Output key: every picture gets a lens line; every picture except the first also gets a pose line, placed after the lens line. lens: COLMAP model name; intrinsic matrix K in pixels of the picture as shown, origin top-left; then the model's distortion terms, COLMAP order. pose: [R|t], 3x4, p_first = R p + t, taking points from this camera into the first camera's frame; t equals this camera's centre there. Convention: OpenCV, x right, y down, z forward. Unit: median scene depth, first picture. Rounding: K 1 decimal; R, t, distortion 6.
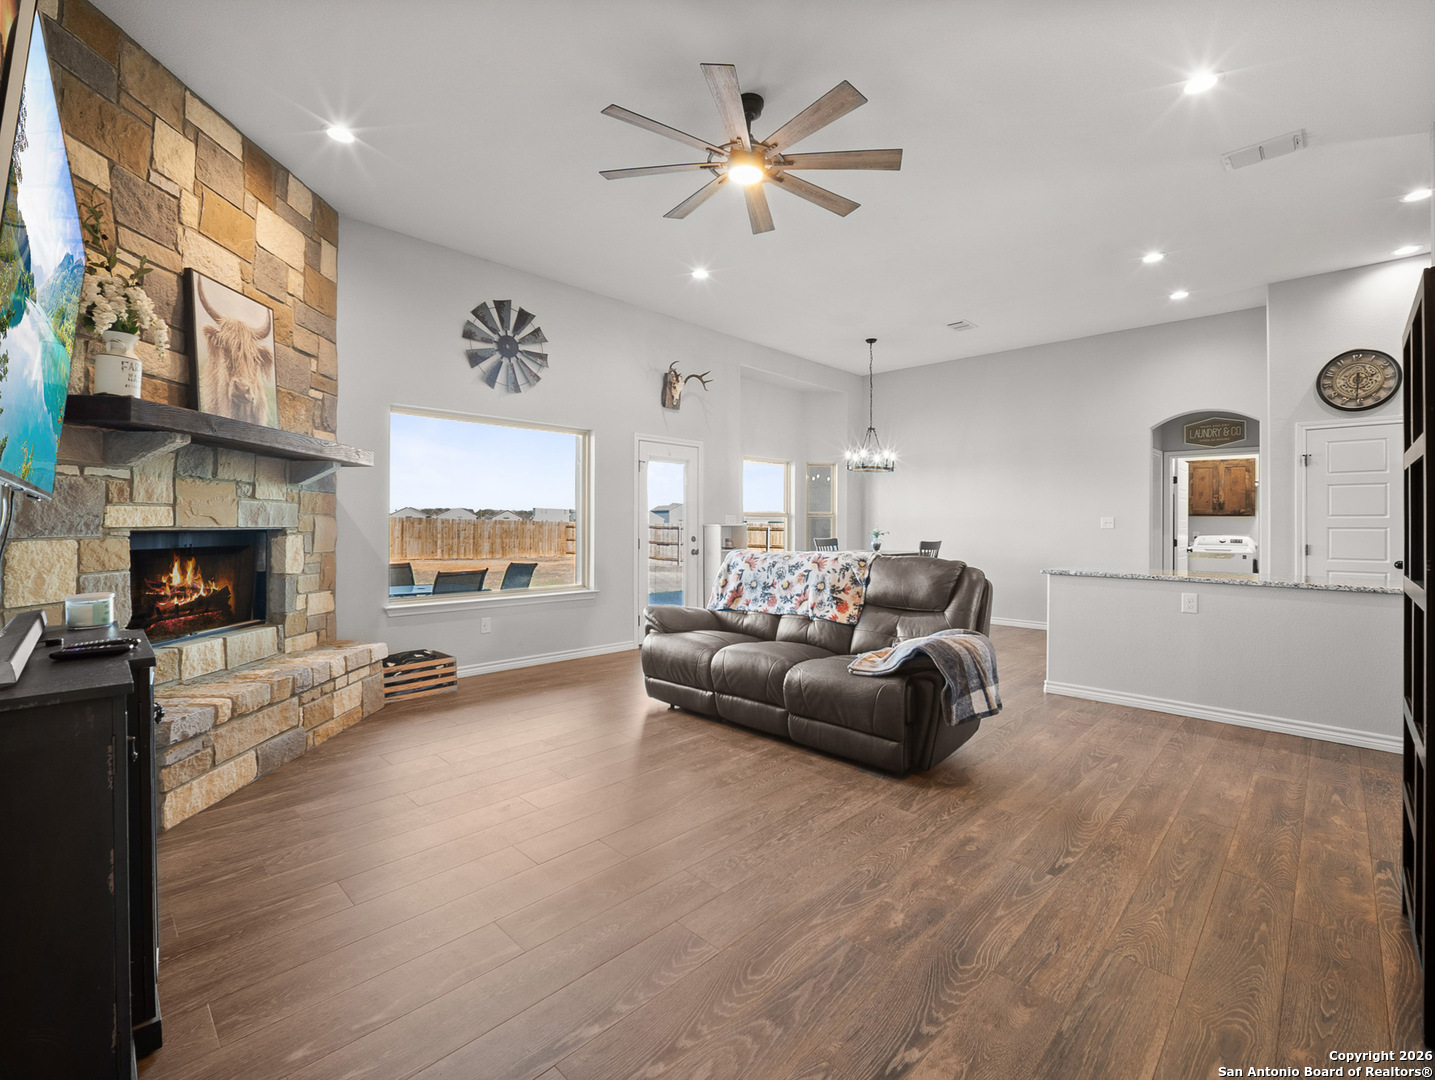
lens RADIAL K [[647.3, 0, 714.9], [0, 647.3, 514.4], [0, 0, 1]] dist [-0.013283, 0.000730]
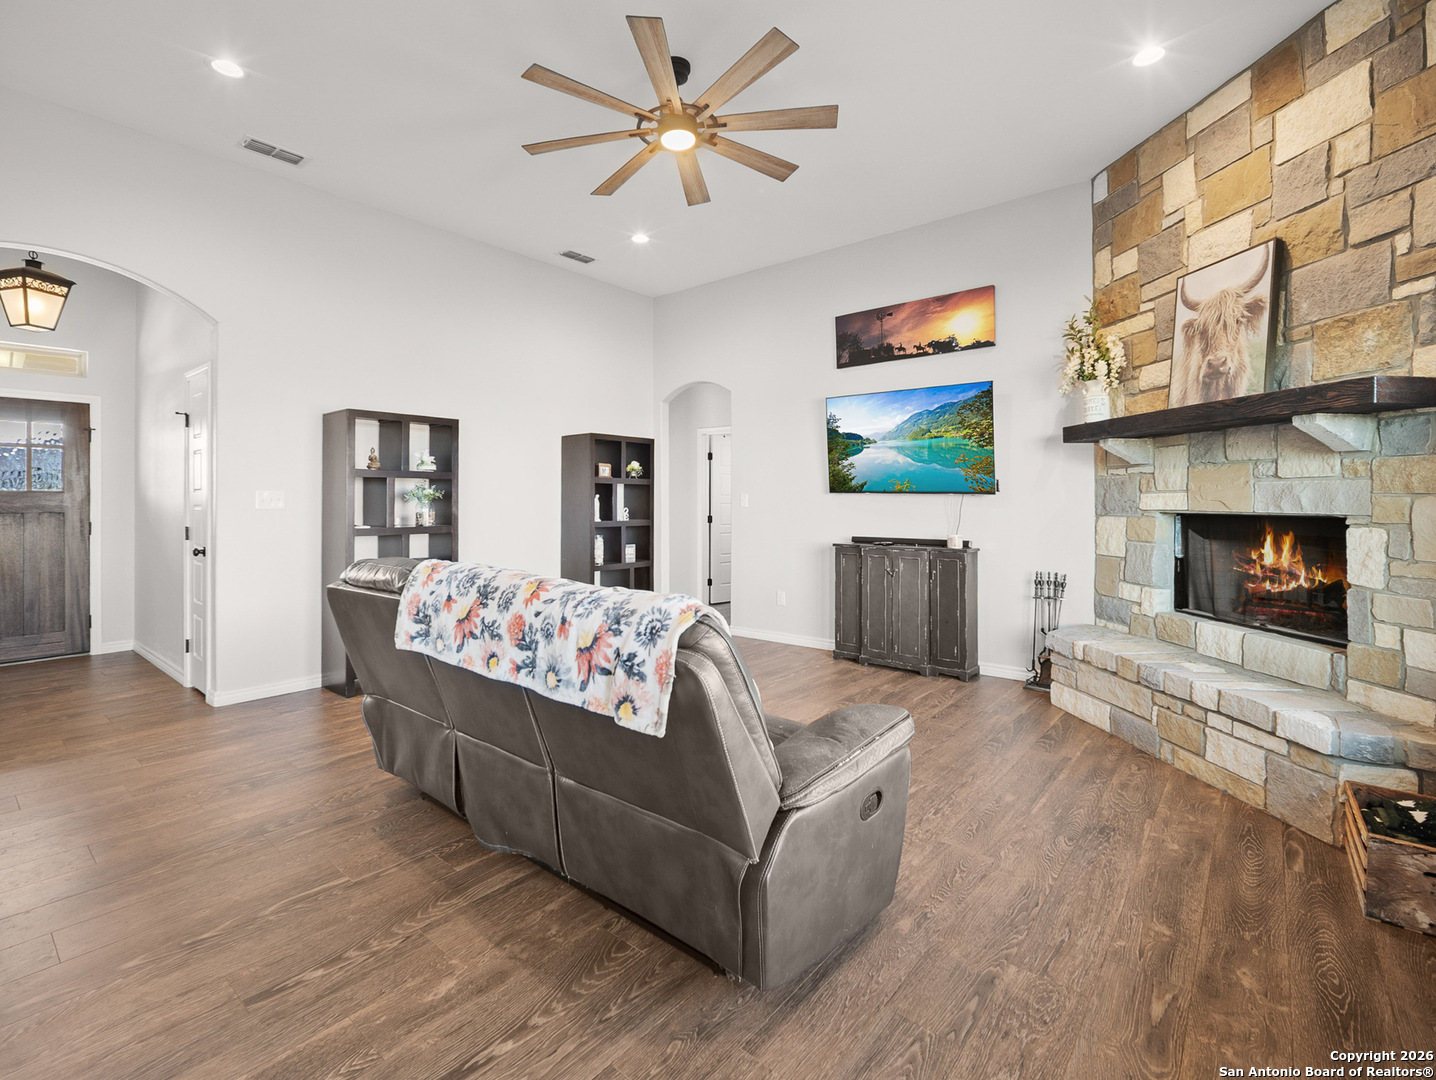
lens RADIAL K [[648.4, 0, 718.0], [0, 648.4, 540.0], [0, 0, 1]] dist [-0.000837, -0.000137]
pose [[-0.995882, -0.000891, -0.090653, 0.059239], [-0.005173, 0.998881, 0.047019, 0.016332], [0.090510, 0.047294, -0.994772, 1.549523]]
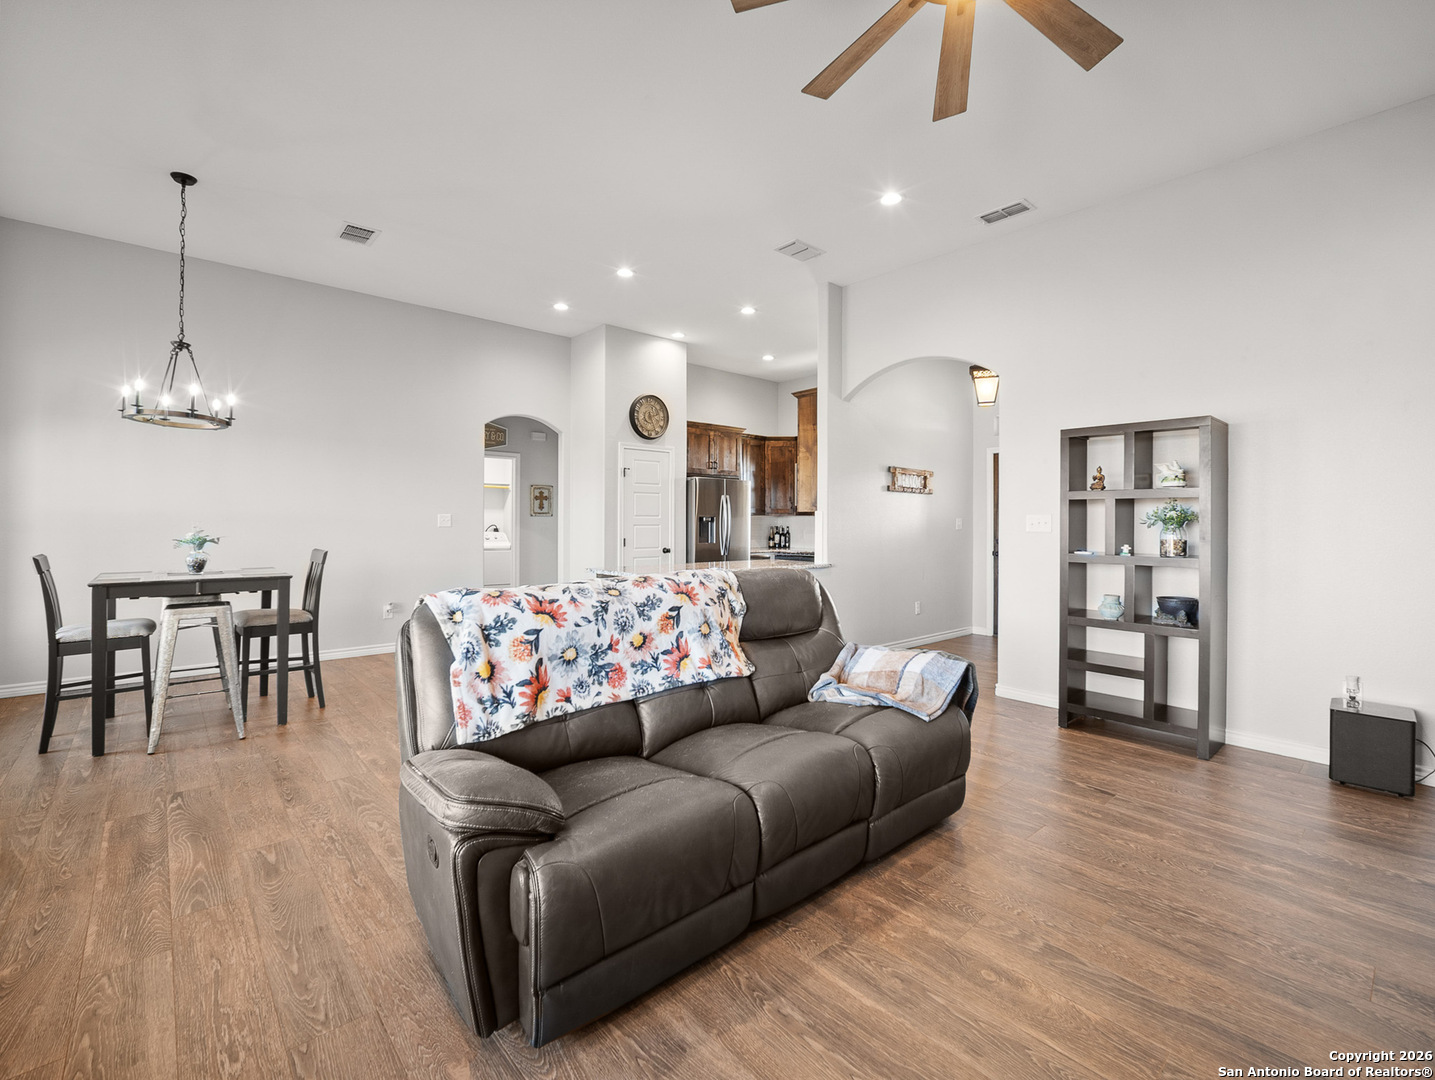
lens RADIAL K [[647.3, 0, 714.9], [0, 647.3, 514.4], [0, 0, 1]] dist [-0.013283, 0.000730]
pose [[0.066517, 0.005159, 0.997772, -0.463219], [-0.017776, 0.999834, -0.003985, 0.002503], [-0.997627, -0.017472, 0.066597, 0.951804]]
